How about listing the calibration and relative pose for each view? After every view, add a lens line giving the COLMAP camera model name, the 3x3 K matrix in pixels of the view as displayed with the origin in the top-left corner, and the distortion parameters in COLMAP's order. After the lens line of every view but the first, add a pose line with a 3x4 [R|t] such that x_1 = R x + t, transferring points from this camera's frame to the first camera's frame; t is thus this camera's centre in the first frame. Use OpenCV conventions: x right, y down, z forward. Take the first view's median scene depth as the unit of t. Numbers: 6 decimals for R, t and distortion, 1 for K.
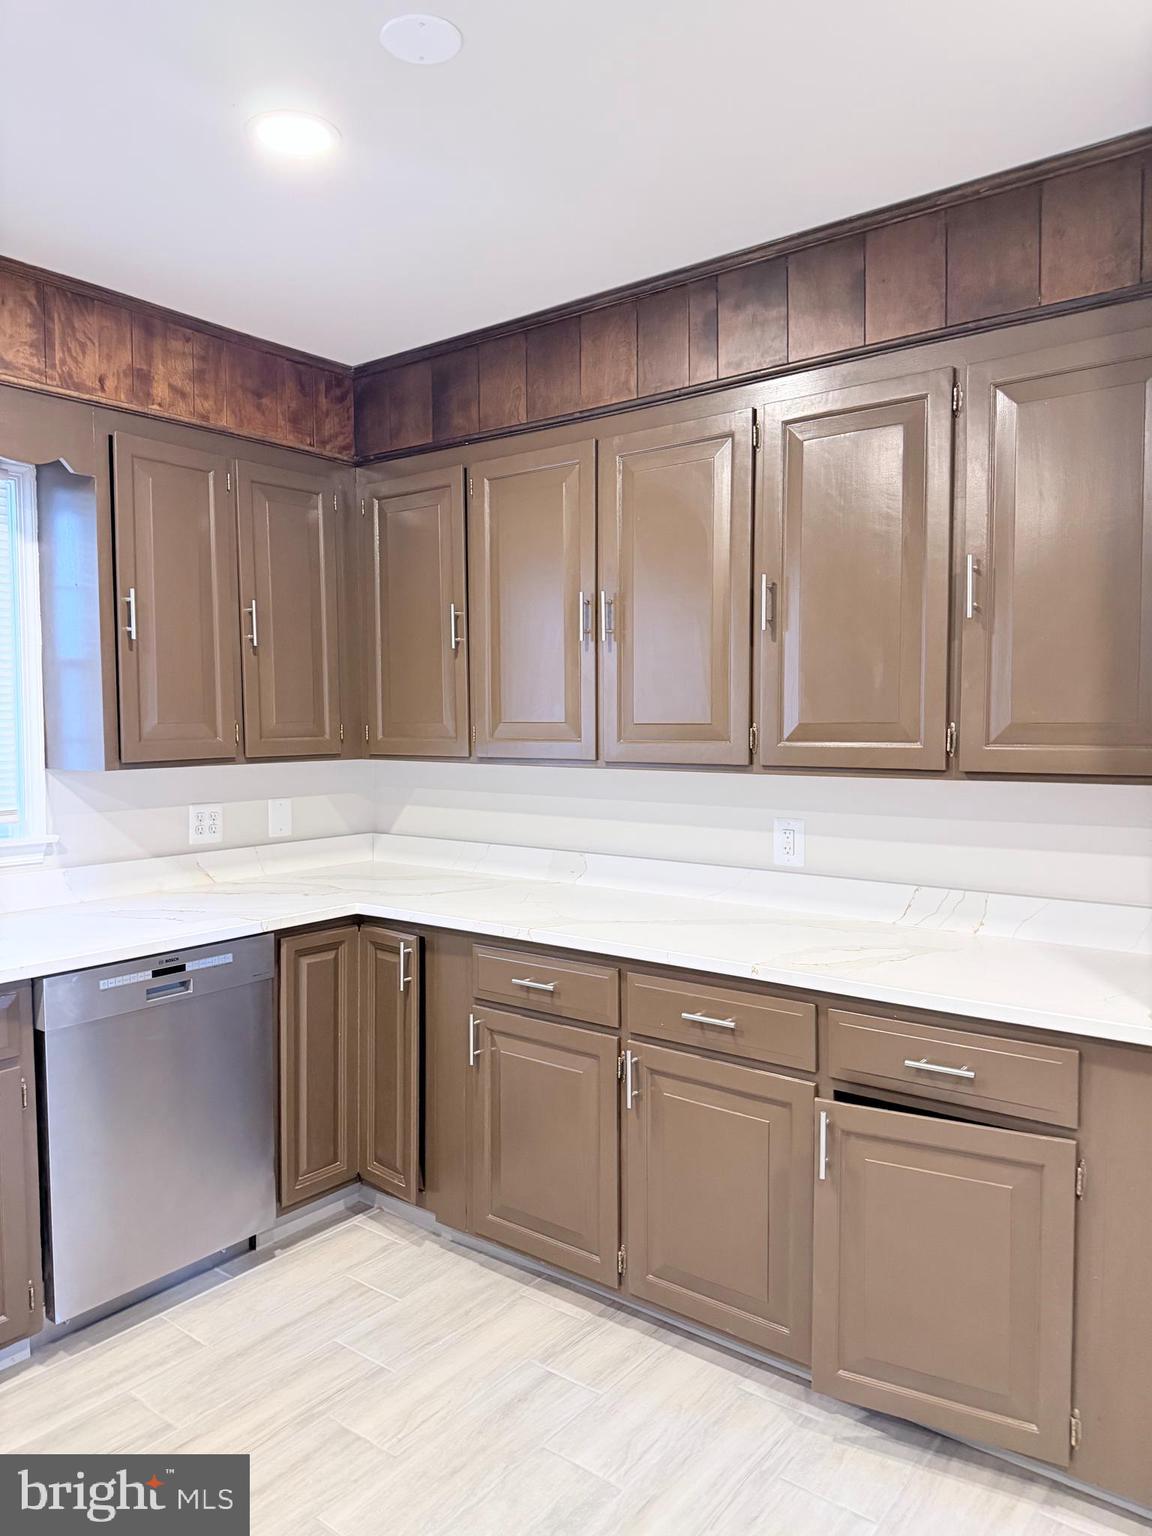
lens RADIAL K [[1076.0, 0, 576.0], [0, 1076.0, 768.0], [0, 0, 1]] dist [0.035134, -0.048901]
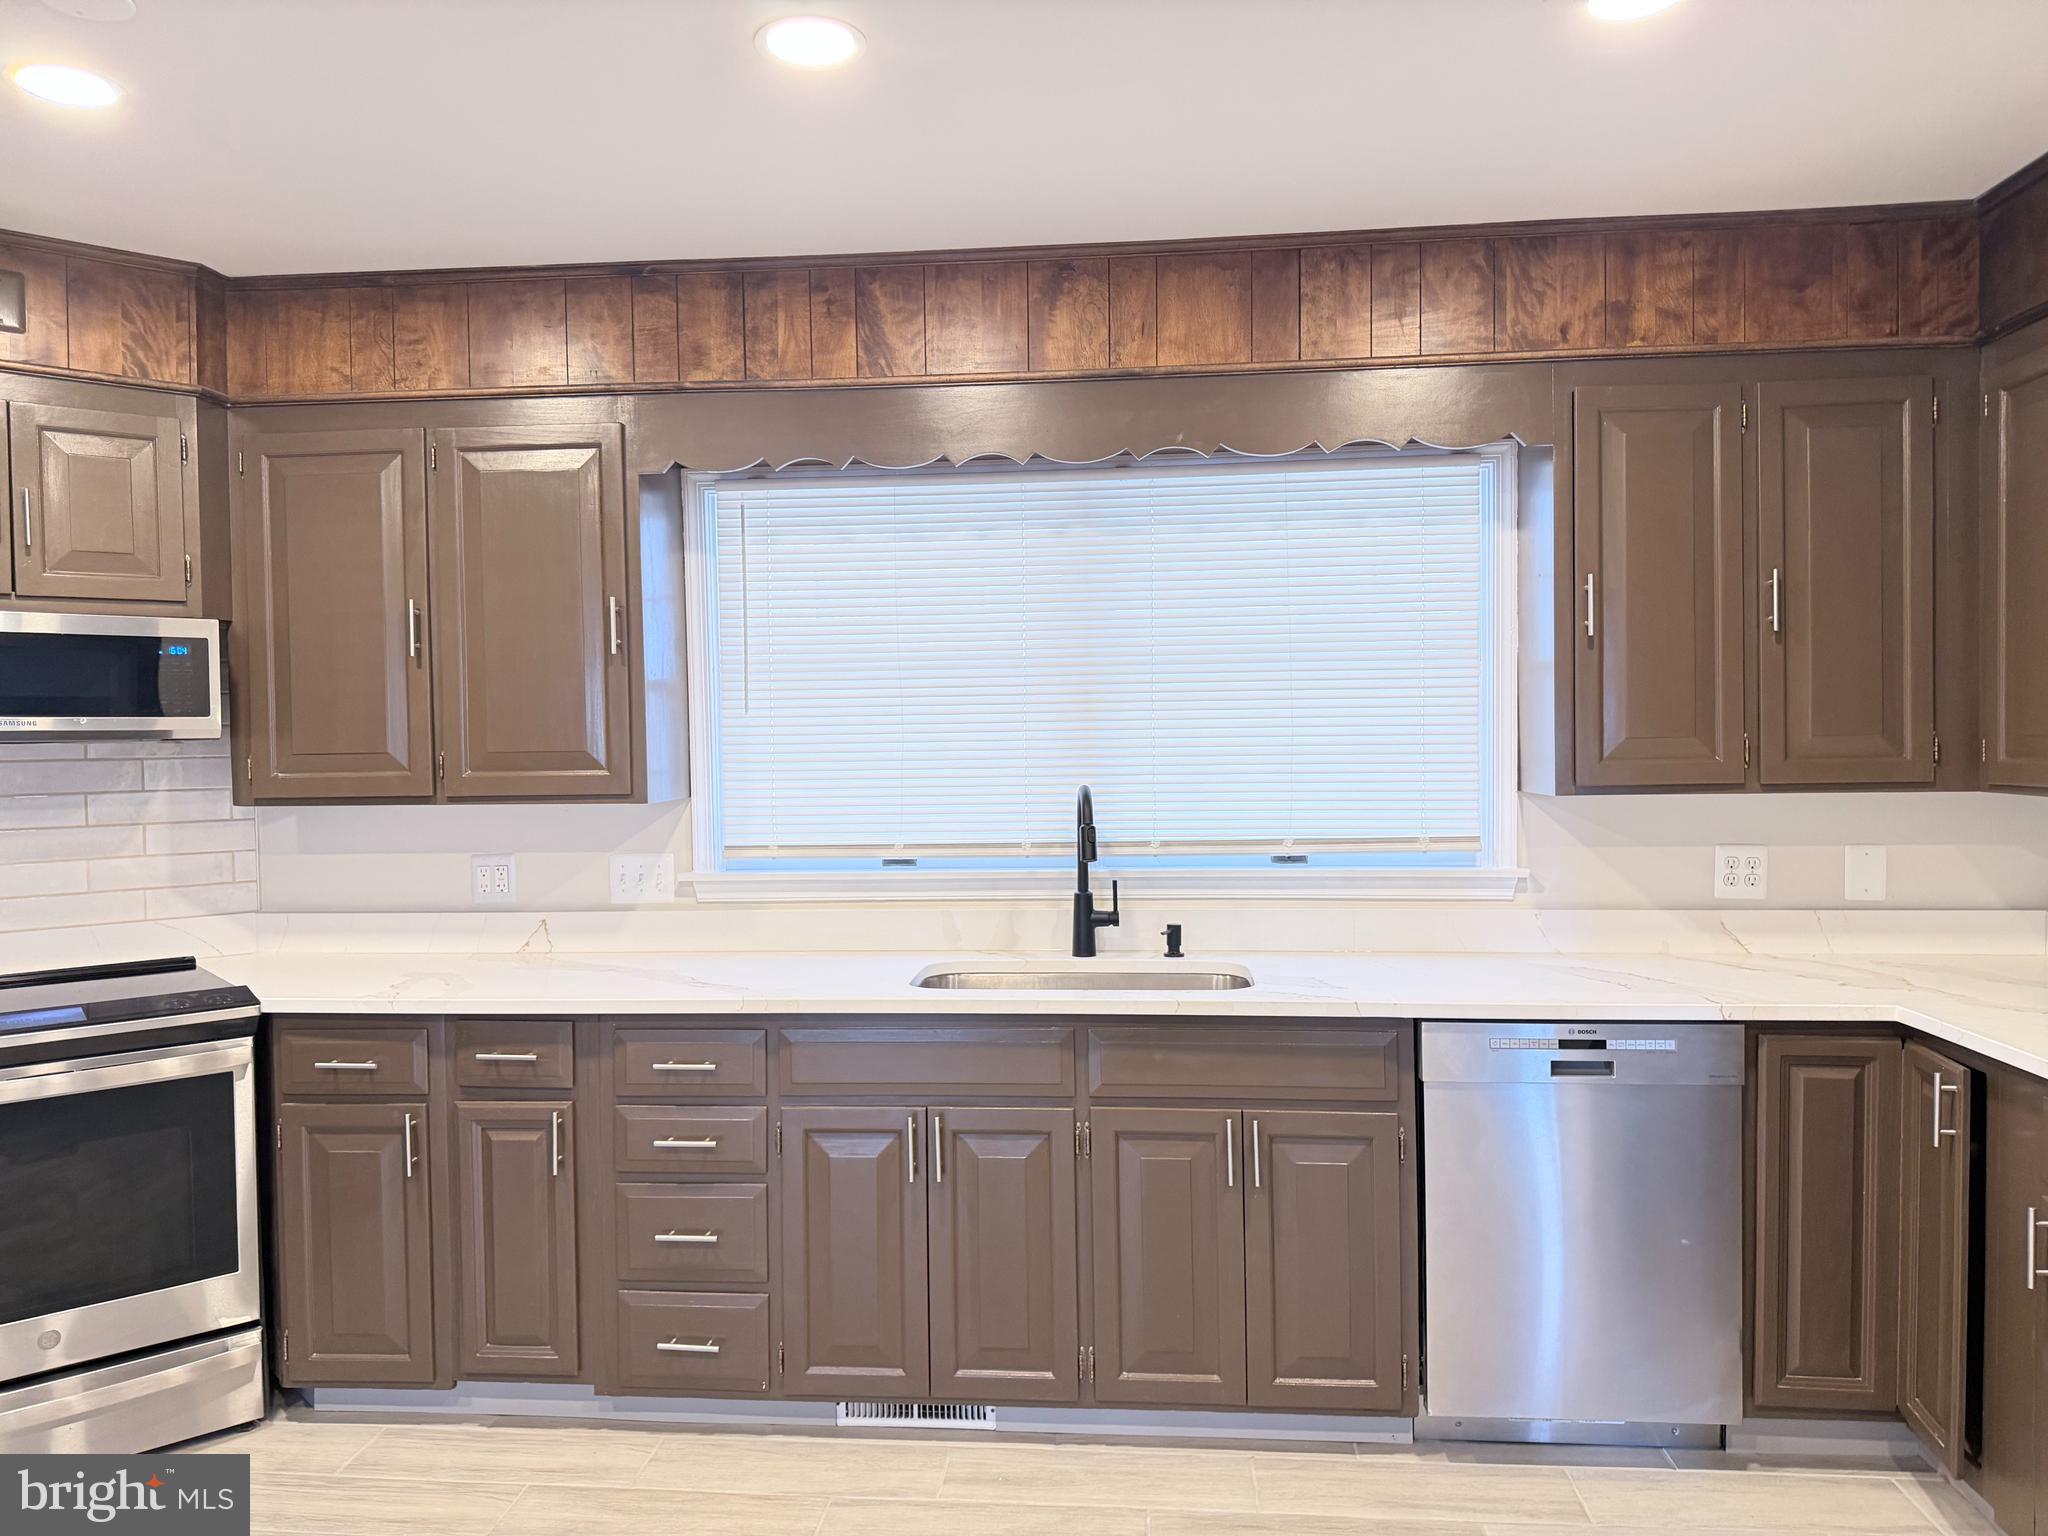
lens RADIAL K [[1434.7, 0, 1023.5], [0, 1434.7, 760.8], [0, 0, 1]] dist [0.035134, -0.048901]
pose [[0.543779, 0.014481, -0.839104, 0.258341], [-0.031951, 0.999483, -0.003456, -0.006788], [0.838620, 0.028690, 0.543960, 0.047962]]
